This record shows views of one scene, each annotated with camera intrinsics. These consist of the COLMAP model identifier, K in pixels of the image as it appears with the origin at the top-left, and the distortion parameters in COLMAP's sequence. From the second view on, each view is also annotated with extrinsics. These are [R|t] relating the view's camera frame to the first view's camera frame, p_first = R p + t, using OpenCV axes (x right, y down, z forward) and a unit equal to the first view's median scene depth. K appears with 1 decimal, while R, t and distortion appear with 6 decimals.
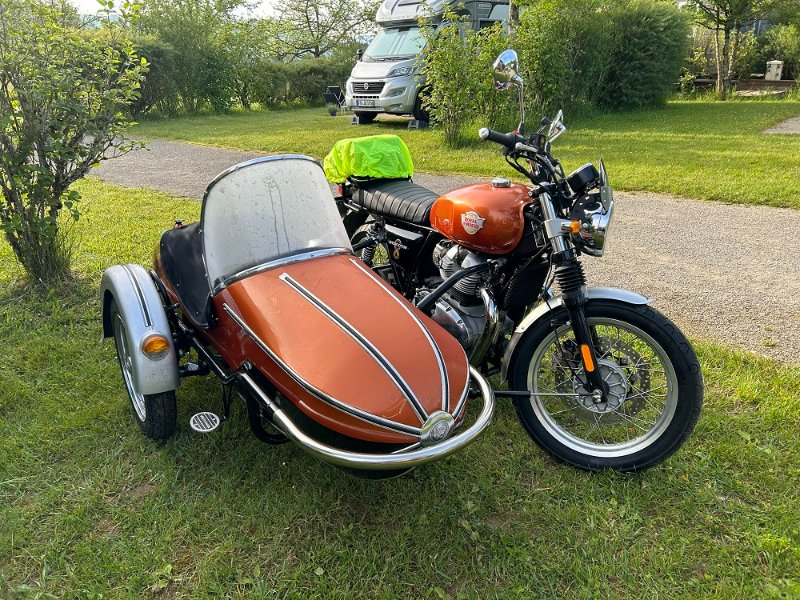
lens RADIAL K [[597.3, 0, 397.0], [0, 597.3, 298.0], [0, 0, 1]] dist [0.007829, -0.019457]
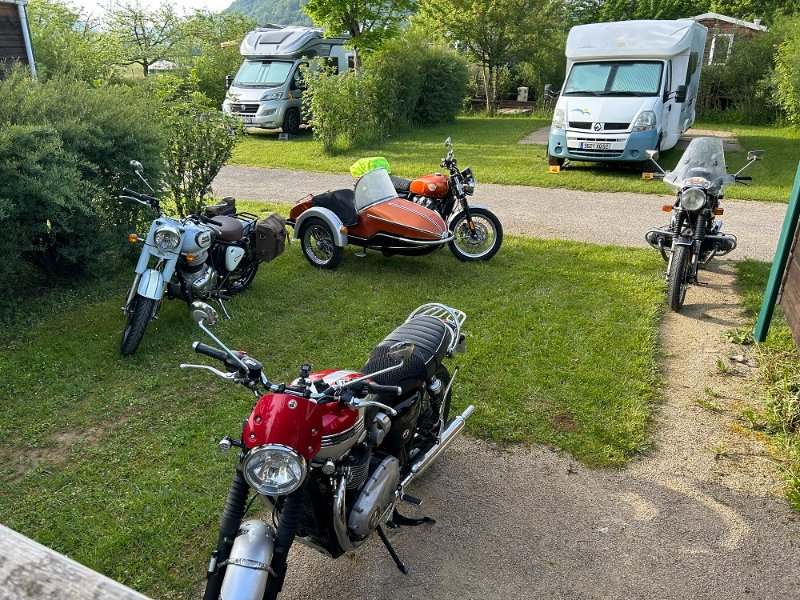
lens RADIAL K [[597.3, 0, 401.2], [0, 597.3, 301.6], [0, 0, 1]] dist [0.007829, -0.019457]
pose [[0.942327, -0.092731, 0.321592, -0.187555], [0.090829, 0.995646, 0.020949, 0.067079], [-0.322134, 0.009469, 0.946647, -0.327805]]
